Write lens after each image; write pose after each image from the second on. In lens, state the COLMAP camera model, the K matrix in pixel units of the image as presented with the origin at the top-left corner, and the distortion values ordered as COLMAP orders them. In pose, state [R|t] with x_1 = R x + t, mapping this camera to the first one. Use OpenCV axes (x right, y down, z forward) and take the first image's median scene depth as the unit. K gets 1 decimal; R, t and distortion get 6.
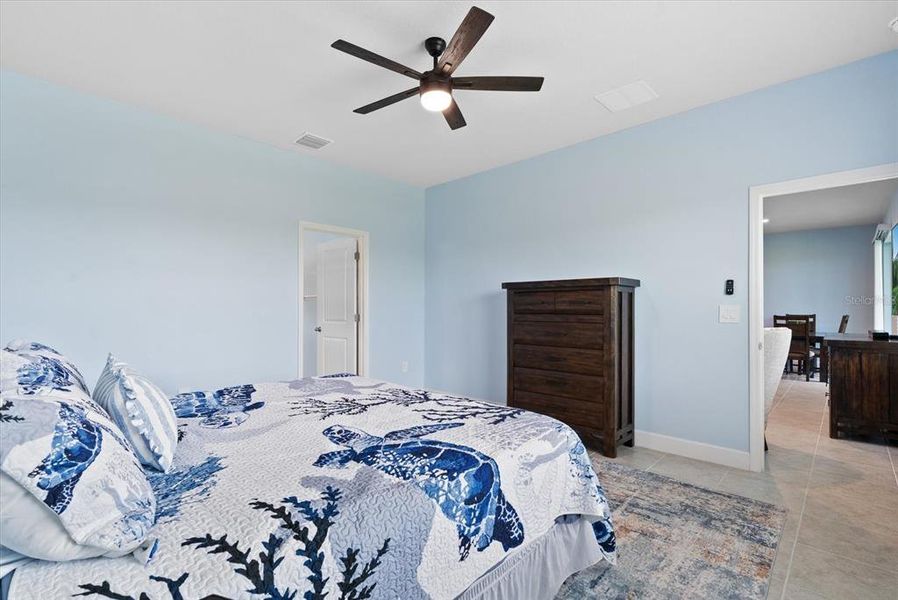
lens RADIAL K [[413.9, 0, 450.7], [0, 413.9, 301.8], [0, 0, 1]] dist [-0.002414, -0.000178]
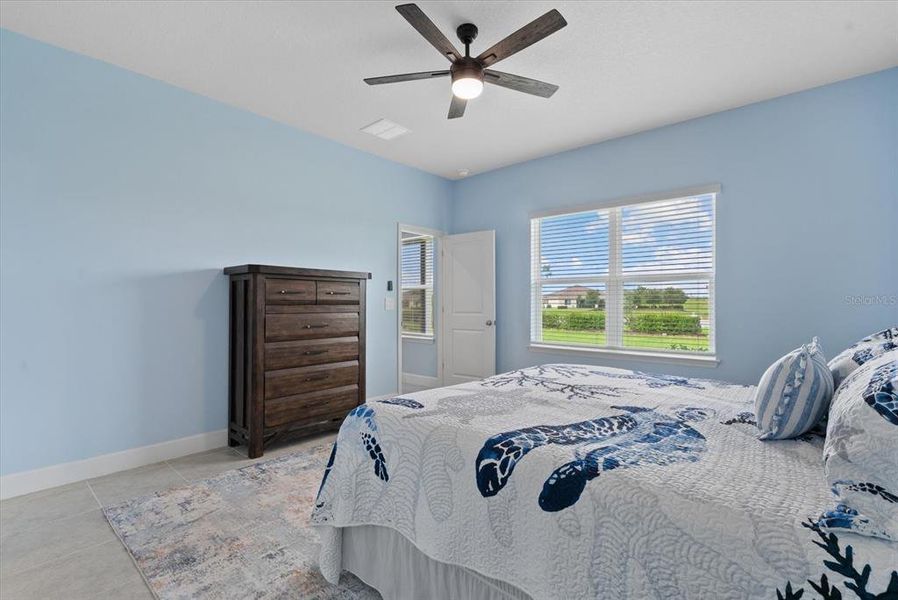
lens RADIAL K [[413.9, 0, 450.6], [0, 413.9, 302.2], [0, 0, 1]] dist [-0.002414, -0.000178]
pose [[-0.050554, 0.007824, 0.998691, -0.713997], [-0.006539, 0.999945, -0.008165, 0.029898], [-0.998700, -0.006944, -0.050500, 0.745906]]
